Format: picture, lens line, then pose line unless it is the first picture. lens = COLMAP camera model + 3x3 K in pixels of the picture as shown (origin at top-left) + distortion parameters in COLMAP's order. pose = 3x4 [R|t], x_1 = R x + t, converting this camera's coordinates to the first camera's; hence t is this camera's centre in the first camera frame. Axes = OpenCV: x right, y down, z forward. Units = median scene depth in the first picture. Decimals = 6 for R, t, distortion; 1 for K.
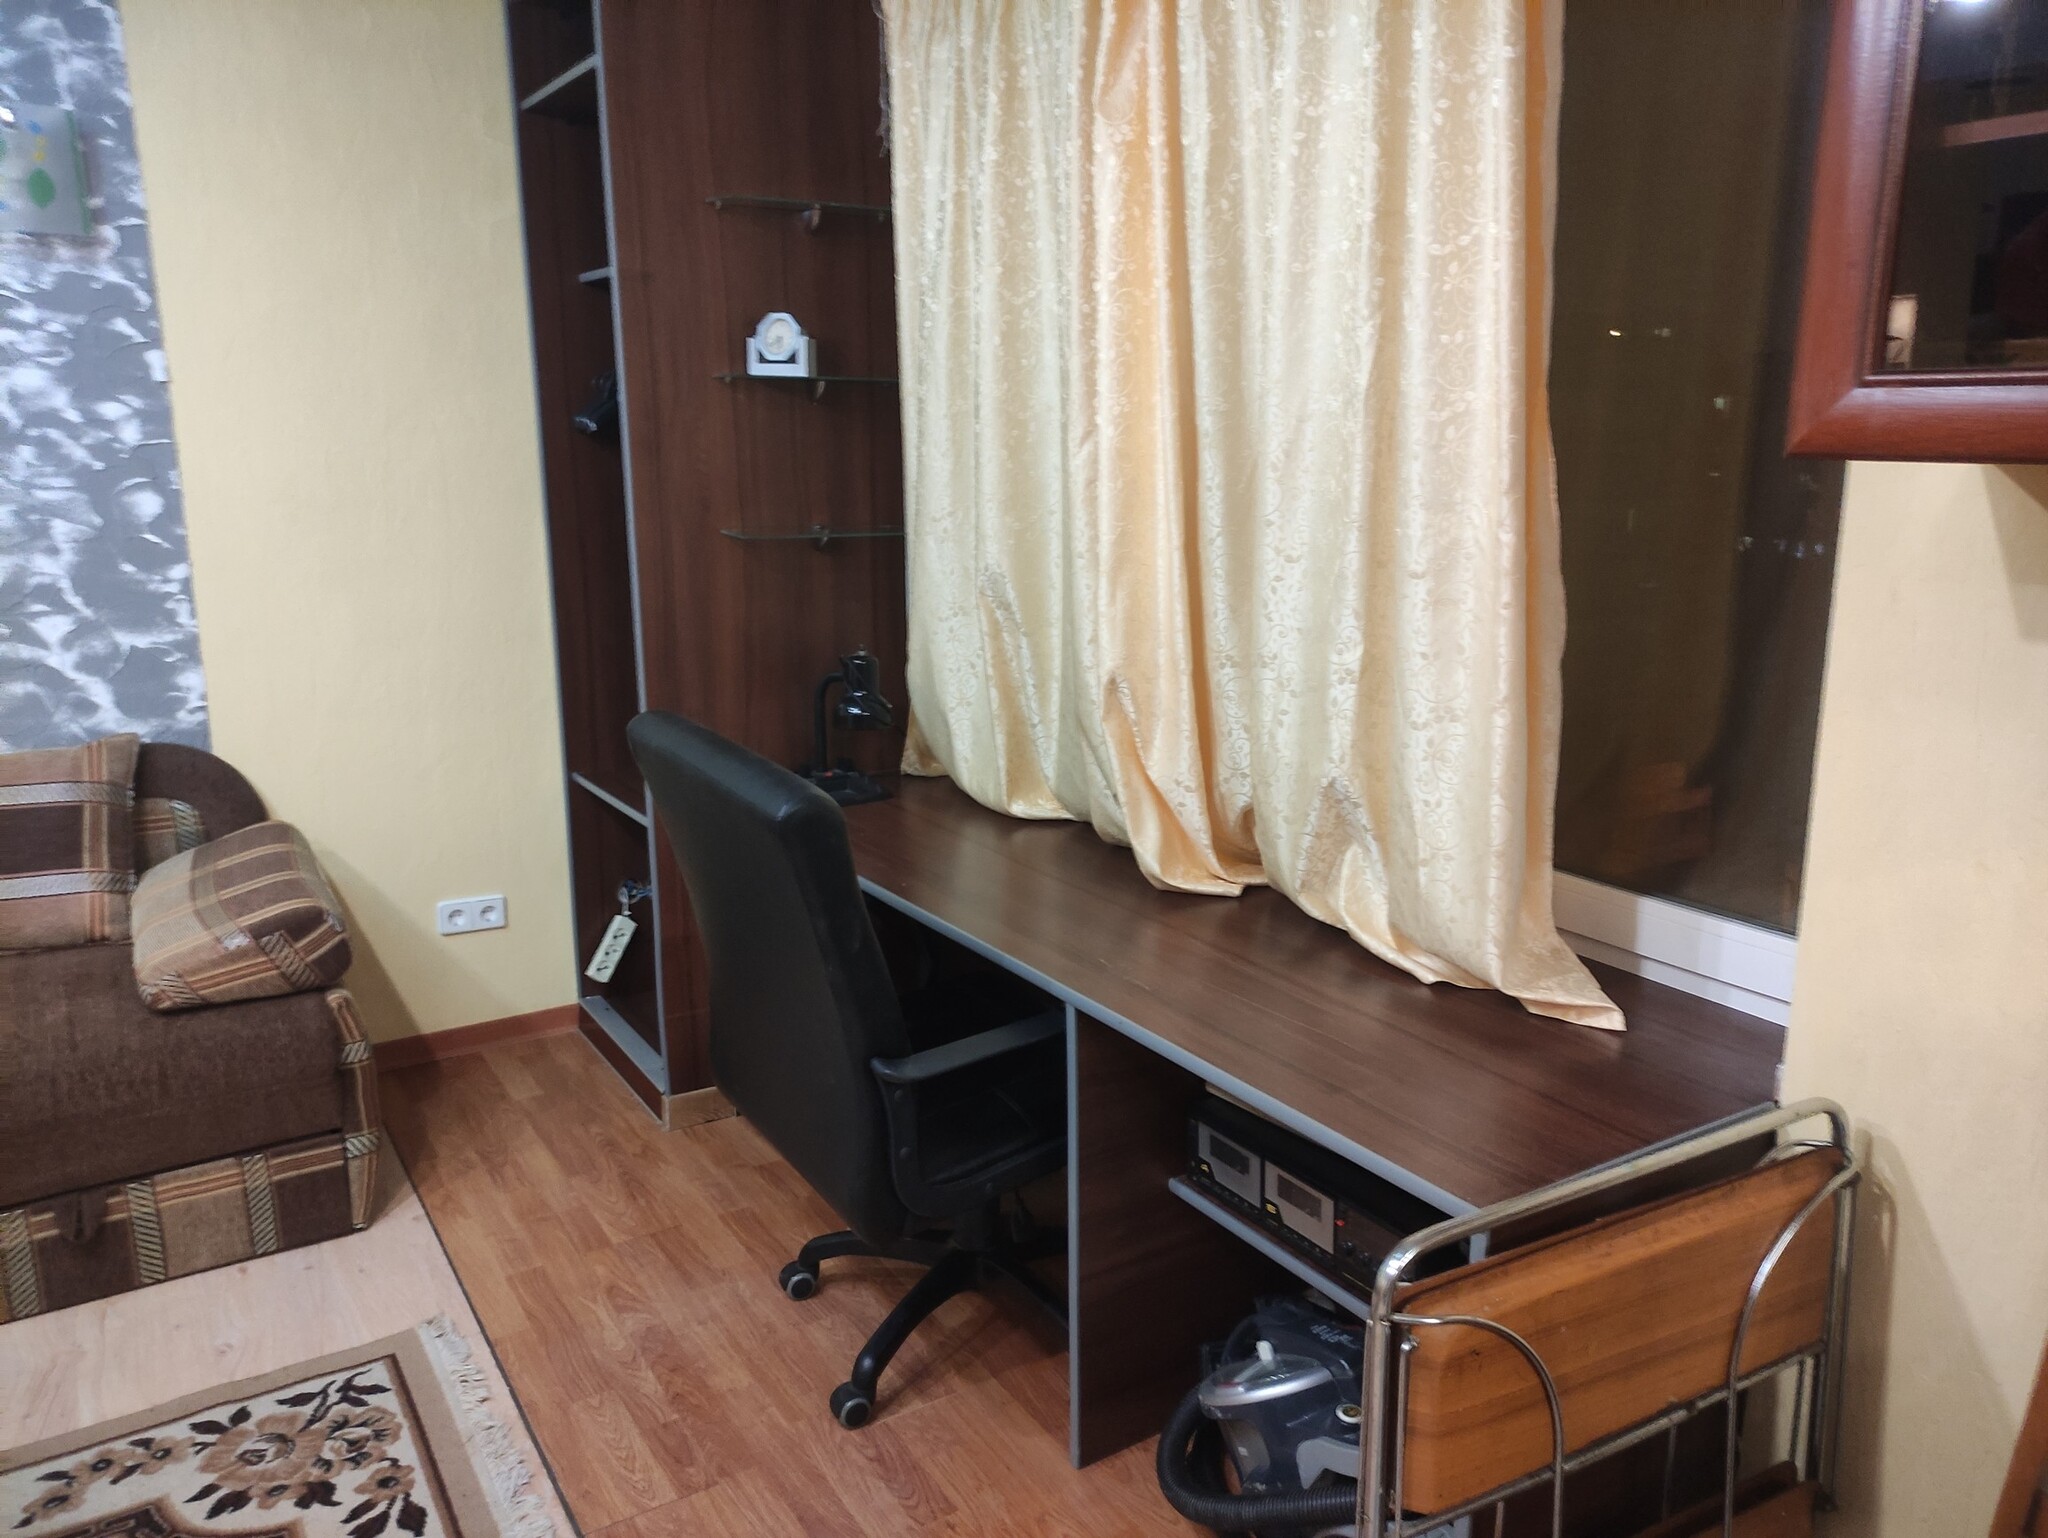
lens RADIAL K [[1492.2, 0, 1038.0], [0, 1492.2, 755.7], [0, 0, 1]] dist [0.046082, -0.031141]
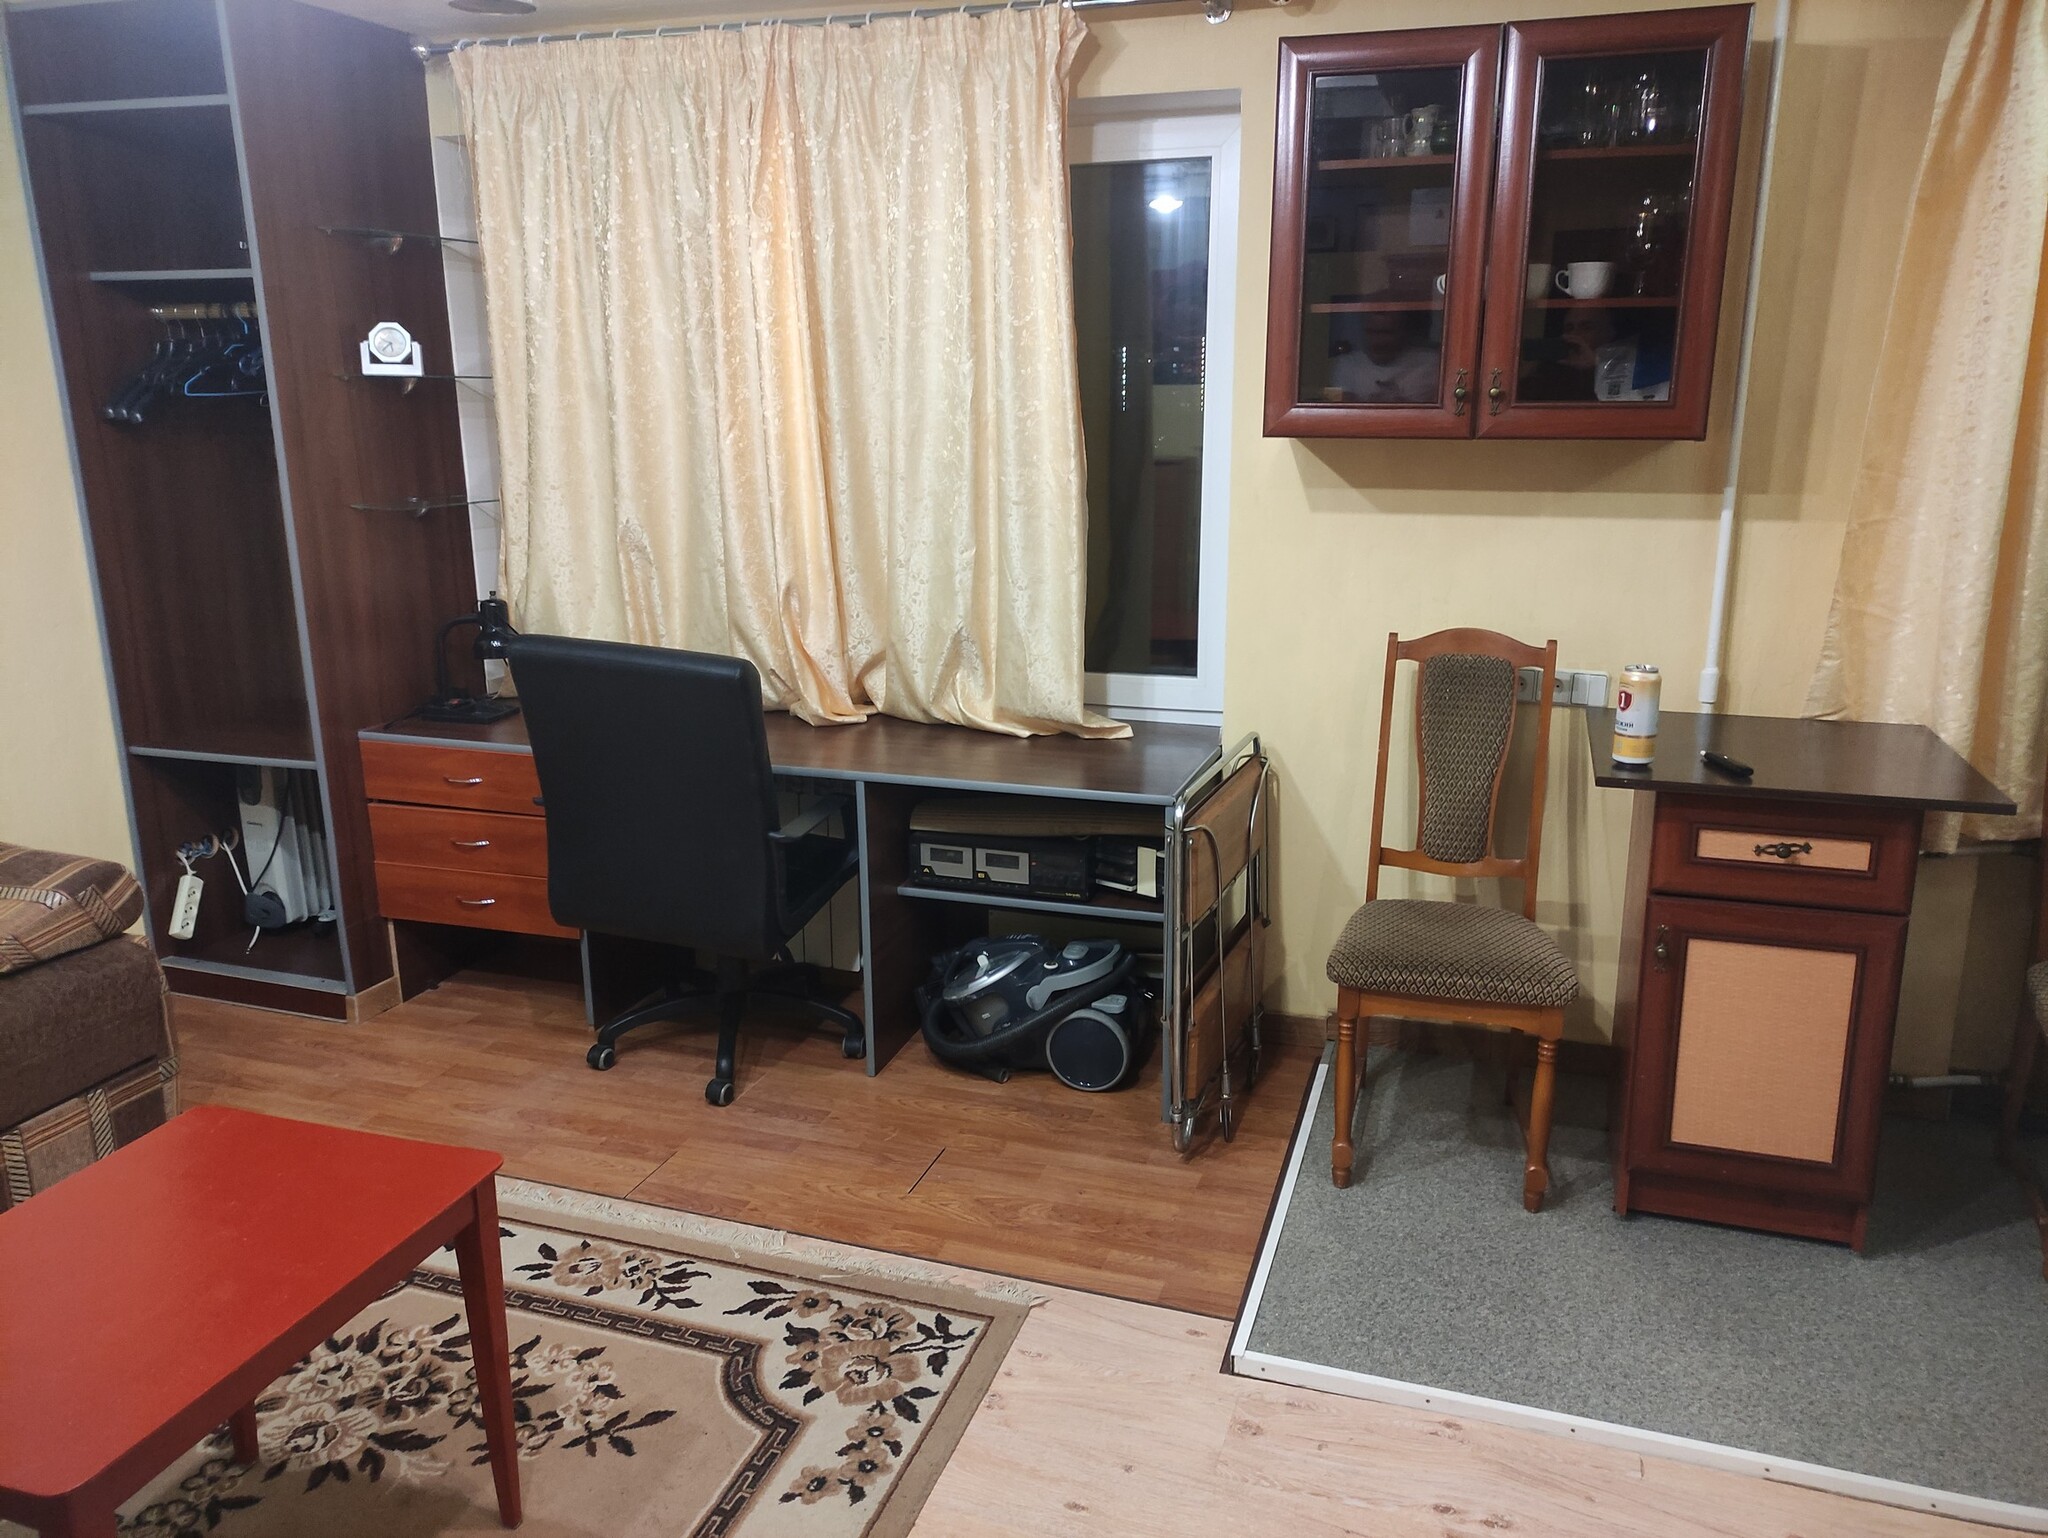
lens RADIAL K [[1492.2, 0, 1018.2], [0, 1492.2, 758.2], [0, 0, 1]] dist [0.046082, -0.031141]
pose [[0.781193, -0.155409, 0.604637, -0.824044], [0.137431, 0.987570, 0.076272, 0.042957], [-0.608975, 0.023513, 0.792841, -0.389653]]
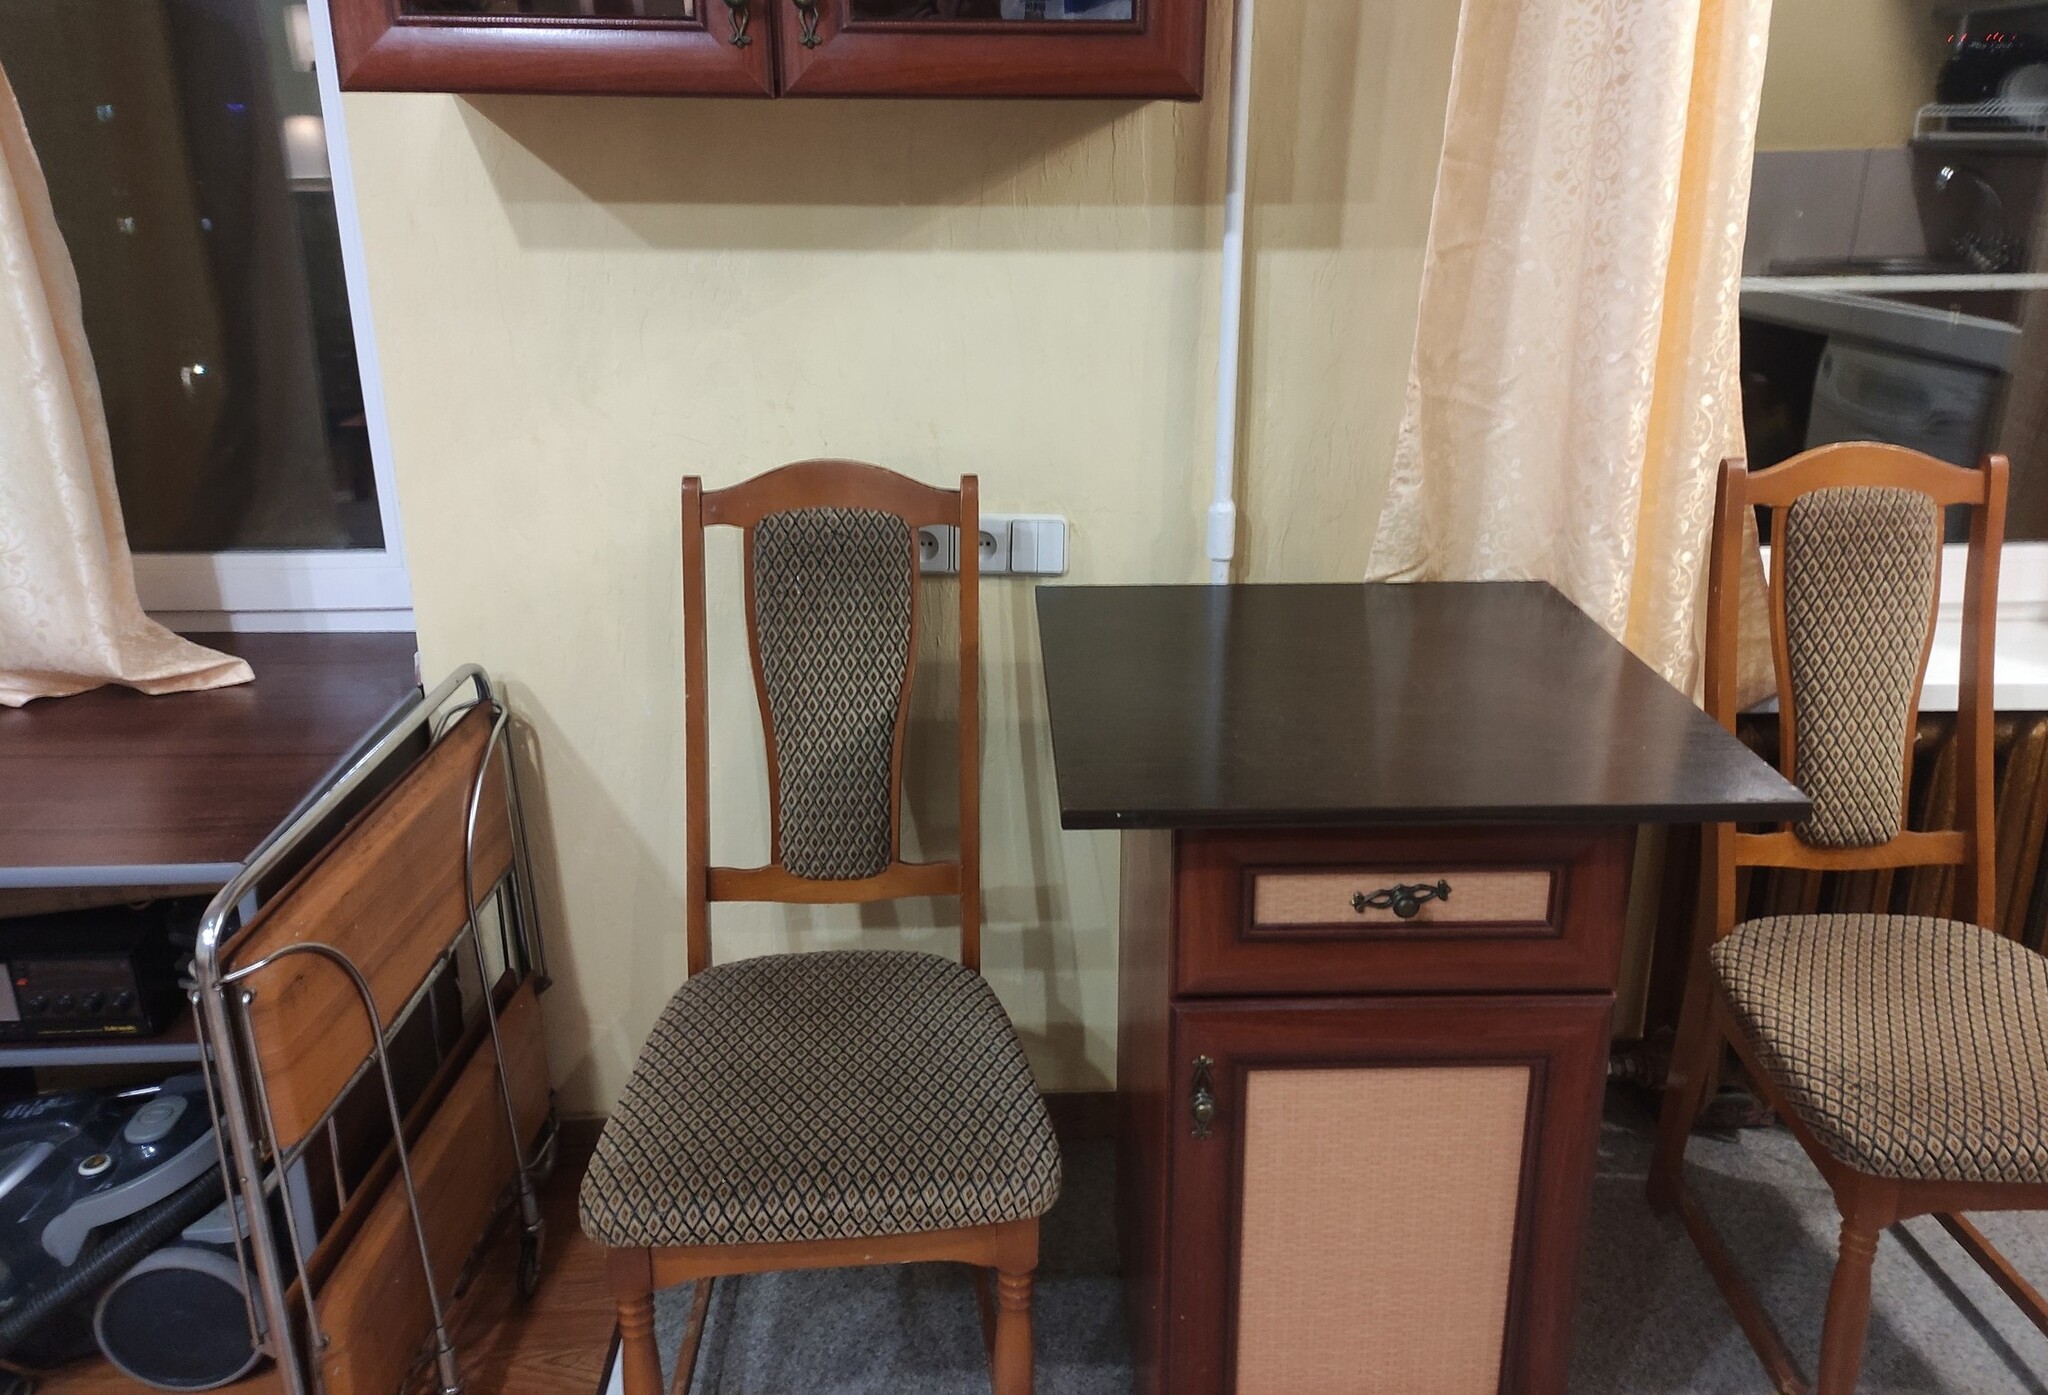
lens RADIAL K [[1521.3, 0, 1012.3], [0, 1521.3, 611.5], [0, 0, 1]] dist [0.039907, -0.024591]
pose [[0.523140, -0.274618, 0.806789, -0.160176], [0.181271, 0.960855, 0.209520, 0.012831], [-0.832746, 0.036639, 0.552442, -0.005750]]
